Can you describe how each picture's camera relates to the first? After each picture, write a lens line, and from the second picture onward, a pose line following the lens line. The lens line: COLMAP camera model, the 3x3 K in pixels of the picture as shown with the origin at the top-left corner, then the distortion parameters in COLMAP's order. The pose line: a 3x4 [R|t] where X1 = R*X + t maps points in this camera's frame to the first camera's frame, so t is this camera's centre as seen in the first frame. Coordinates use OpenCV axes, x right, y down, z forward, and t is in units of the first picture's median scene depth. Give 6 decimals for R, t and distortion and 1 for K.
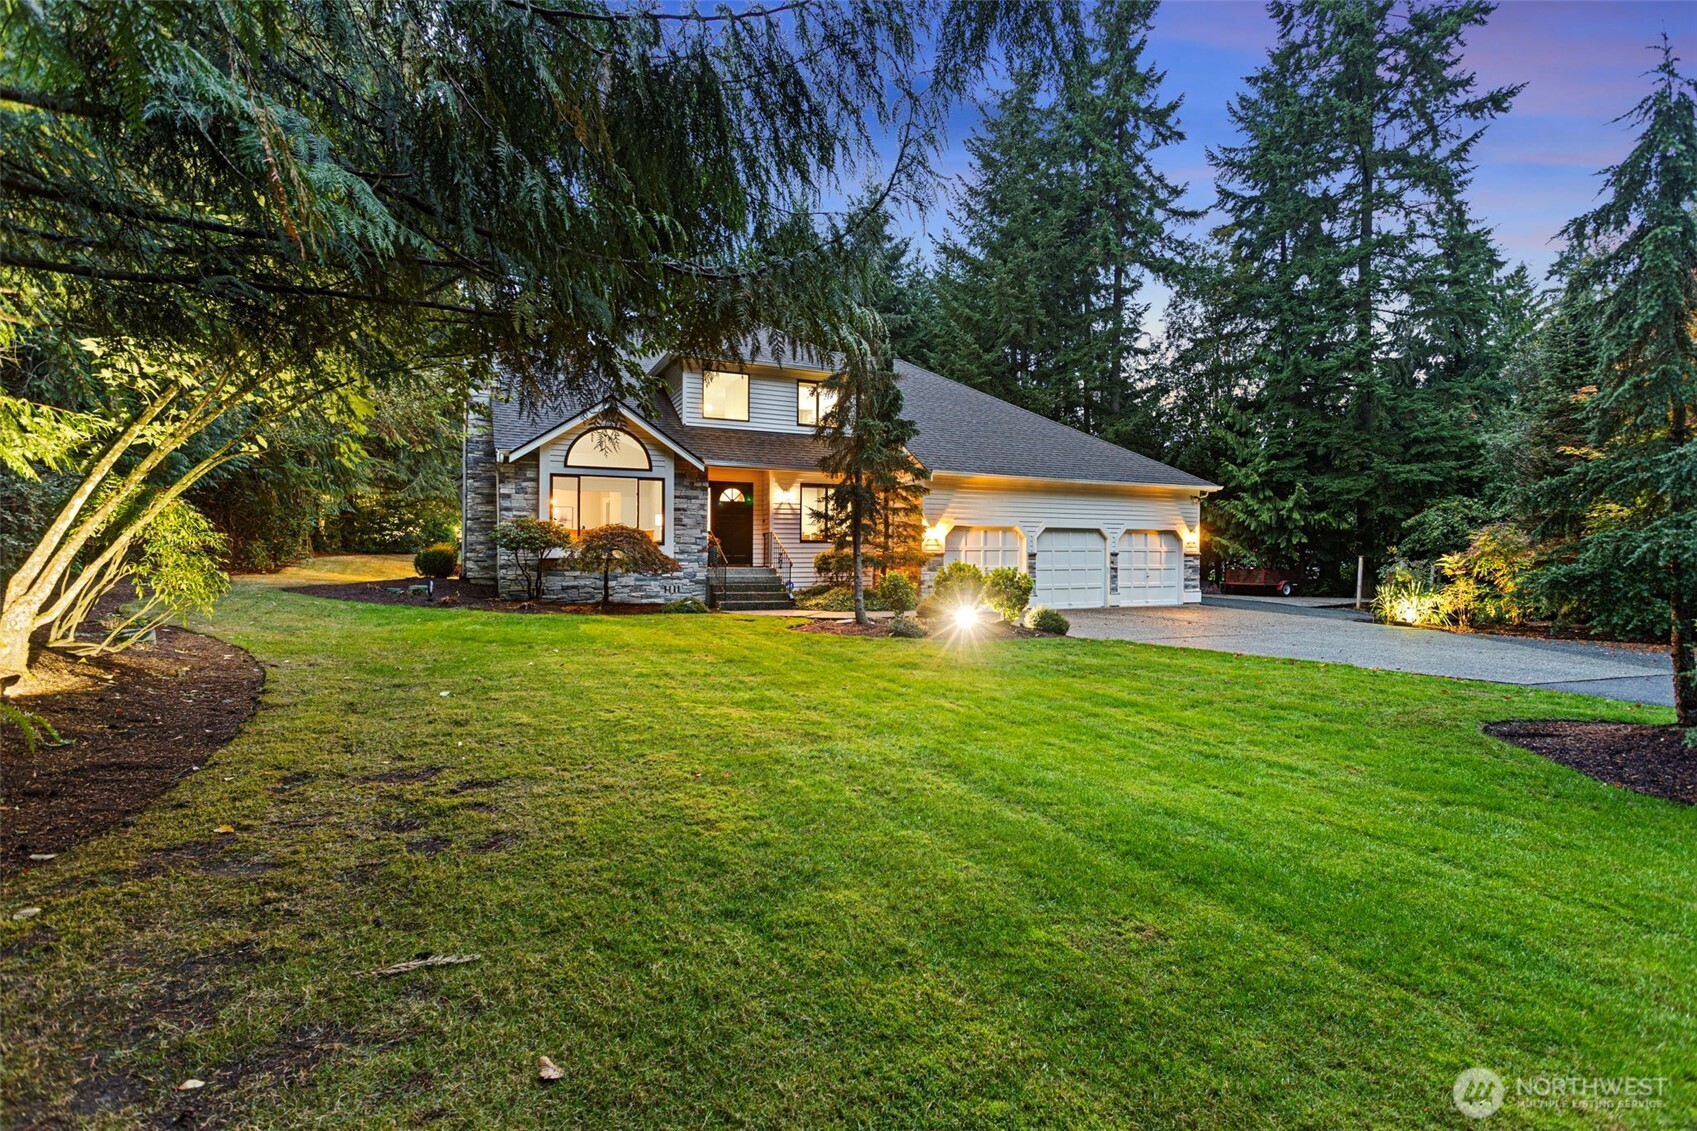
lens RADIAL K [[817.4, 0, 854.0], [0, 817.4, 566.1], [0, 0, 1]] dist [0.020842, -0.000885]
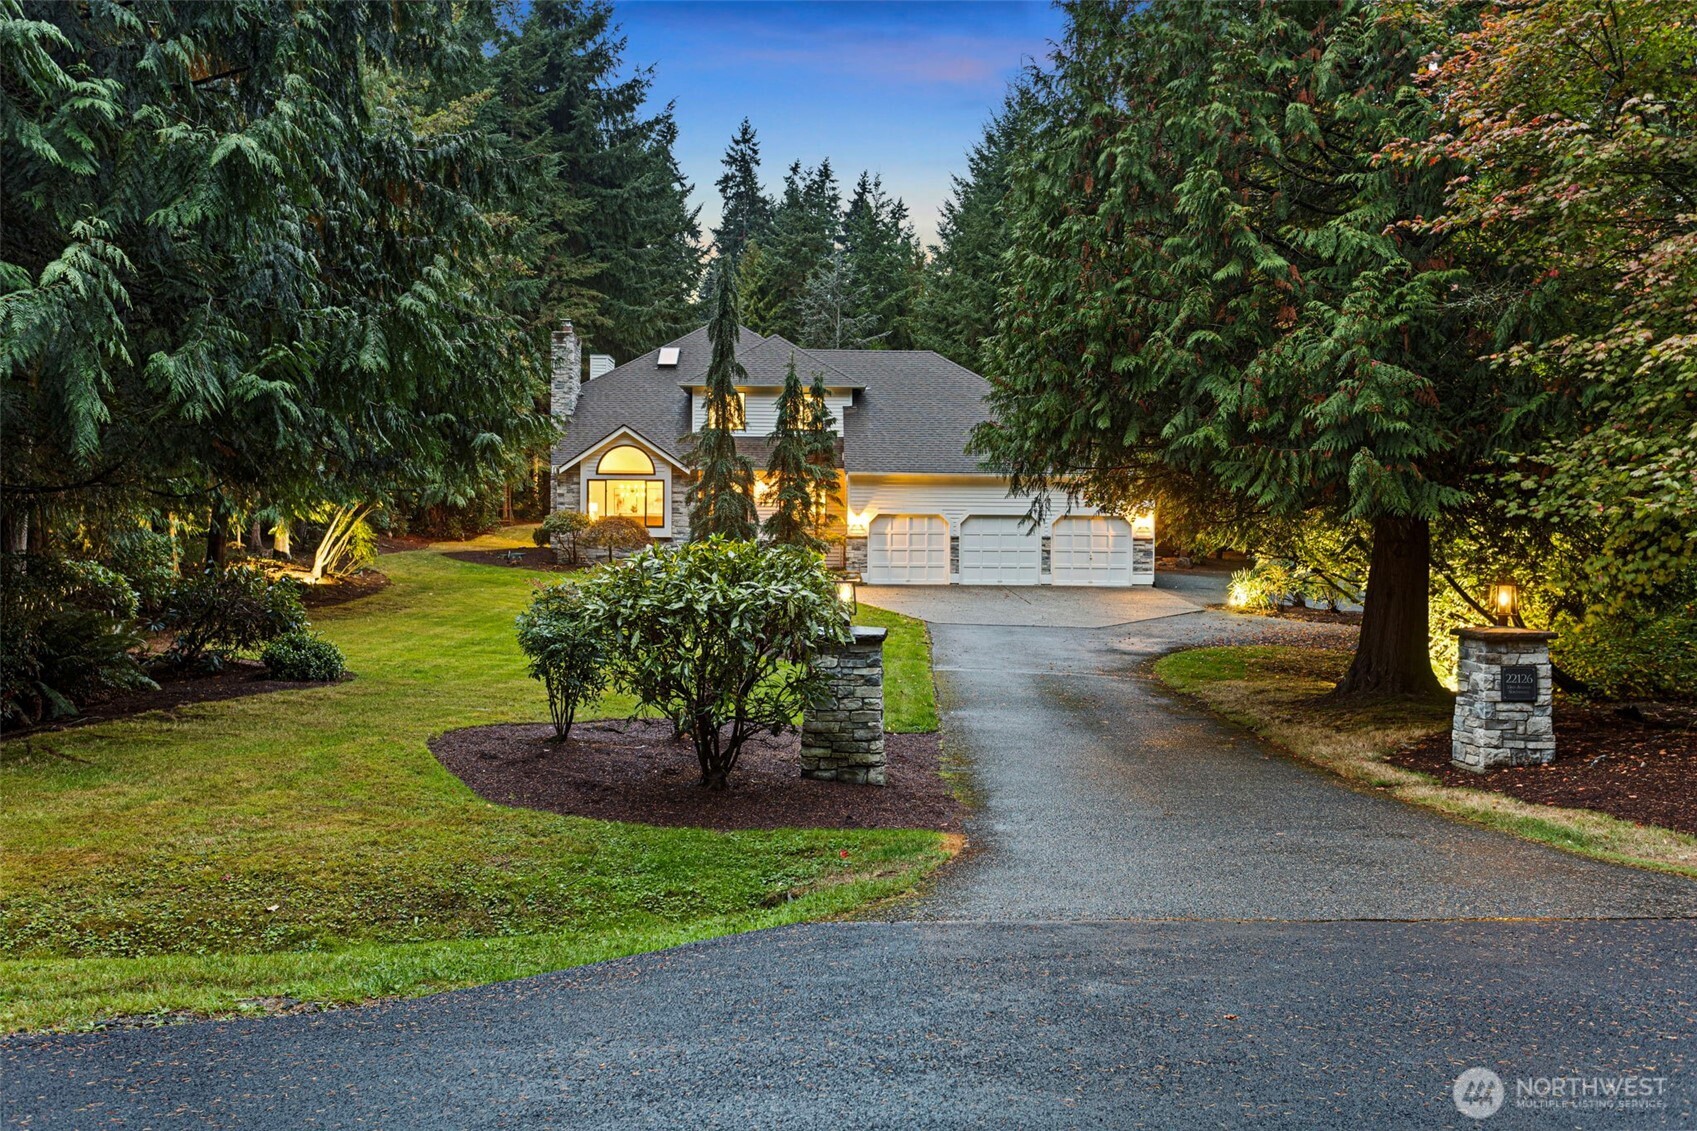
lens RADIAL K [[1410.7, 0, 840.7], [0, 1410.7, 602.8], [0, 0, 1]] dist [-0.013270, 0.024416]
pose [[0.901546, 0.036307, -0.431158, 1.053273], [-0.012133, 0.998203, 0.058687, -0.042071], [0.432514, -0.047678, 0.900366, -1.010062]]
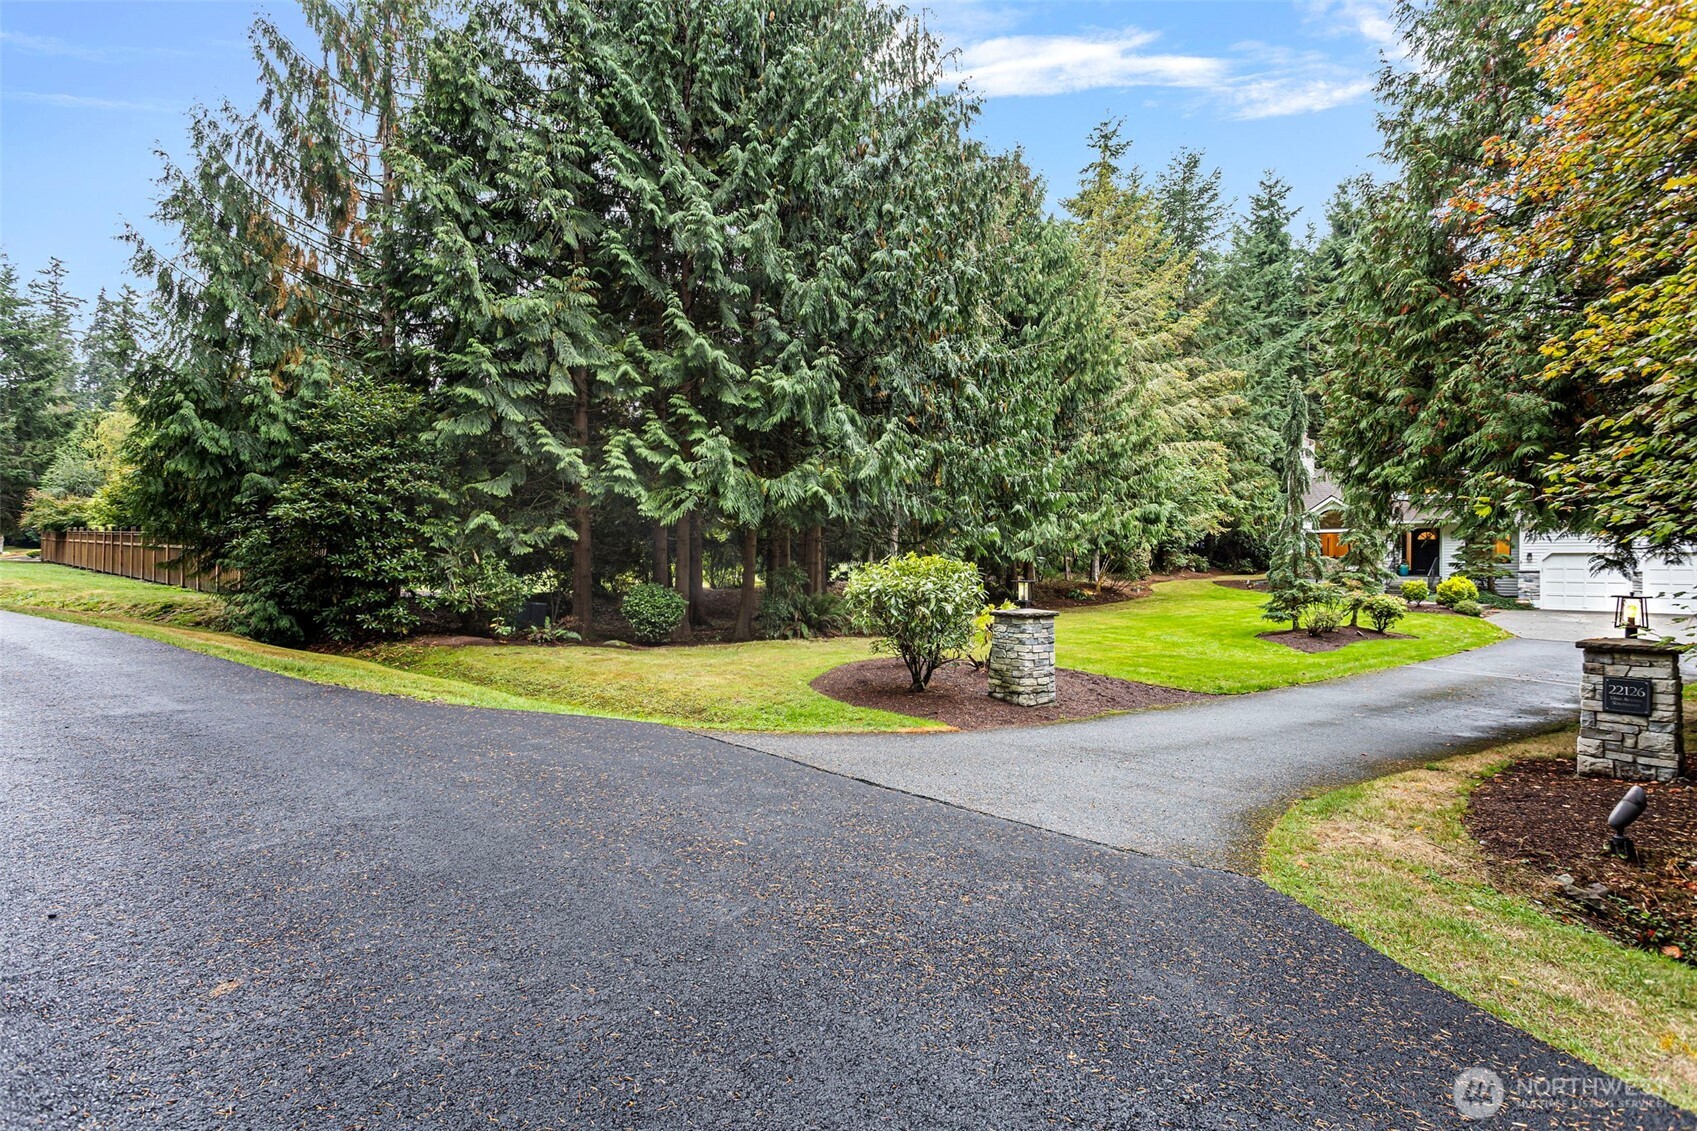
lens RADIAL K [[817.0, 0, 827.3], [0, 817.0, 562.8], [0, 0, 1]] dist [-0.018667, 0.005979]
pose [[0.249250, 0.007063, -0.968413, 1.324966], [-0.007839, 0.999955, 0.005275, -0.030579], [0.968407, 0.006277, 0.249294, -0.737617]]
